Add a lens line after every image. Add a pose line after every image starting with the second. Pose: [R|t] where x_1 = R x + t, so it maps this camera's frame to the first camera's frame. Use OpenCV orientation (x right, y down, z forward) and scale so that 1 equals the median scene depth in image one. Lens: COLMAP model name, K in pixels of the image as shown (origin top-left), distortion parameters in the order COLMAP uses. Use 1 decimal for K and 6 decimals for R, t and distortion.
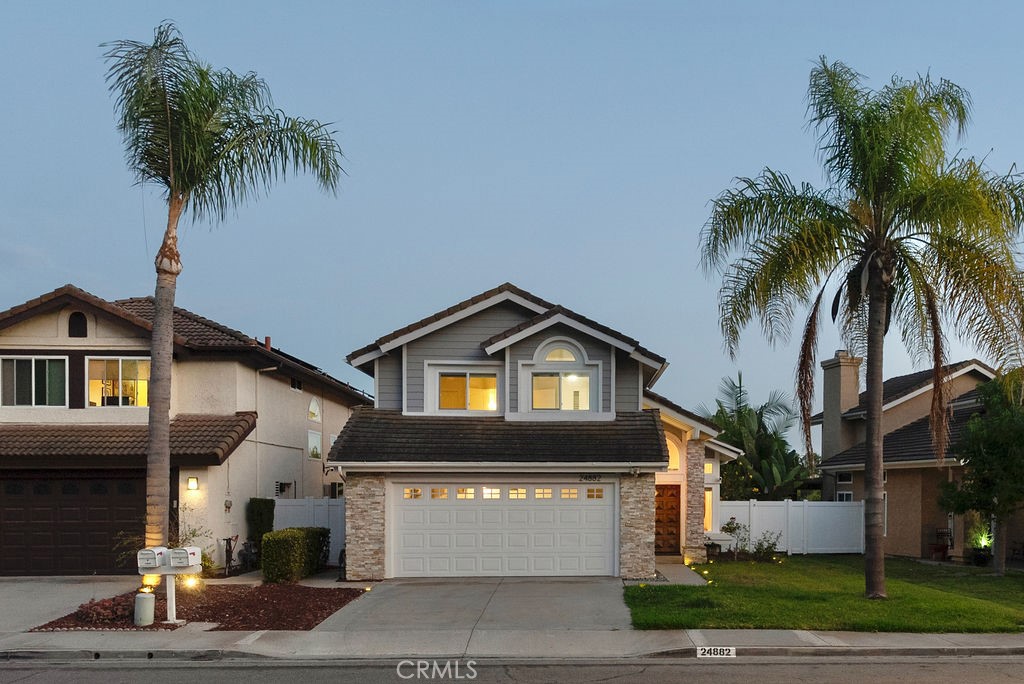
lens RADIAL K [[708.7, 0, 512.4], [0, 708.7, 387.5], [0, 0, 1]] dist [0.005360, 0.001262]
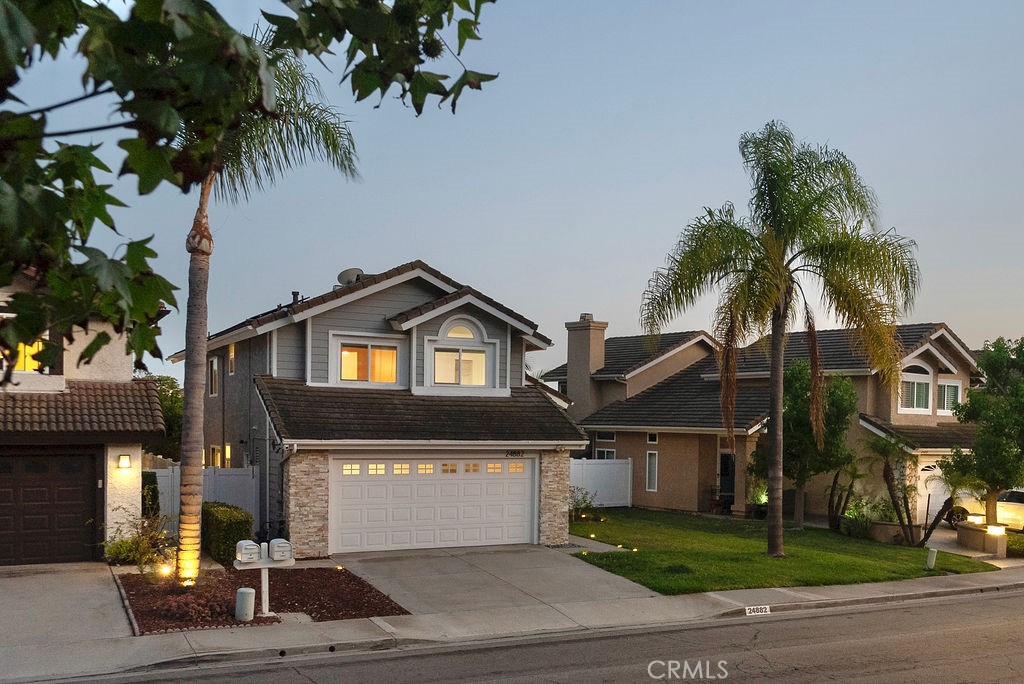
lens RADIAL K [[714.7, 0, 512.0], [0, 714.7, 342.0], [0, 0, 1]] dist [0.001703, 0.001008]
pose [[0.950349, 0.049326, 0.307251, -0.241984], [-0.049206, 0.998755, -0.008142, -0.034454], [-0.307270, -0.007381, 0.951594, -0.038923]]
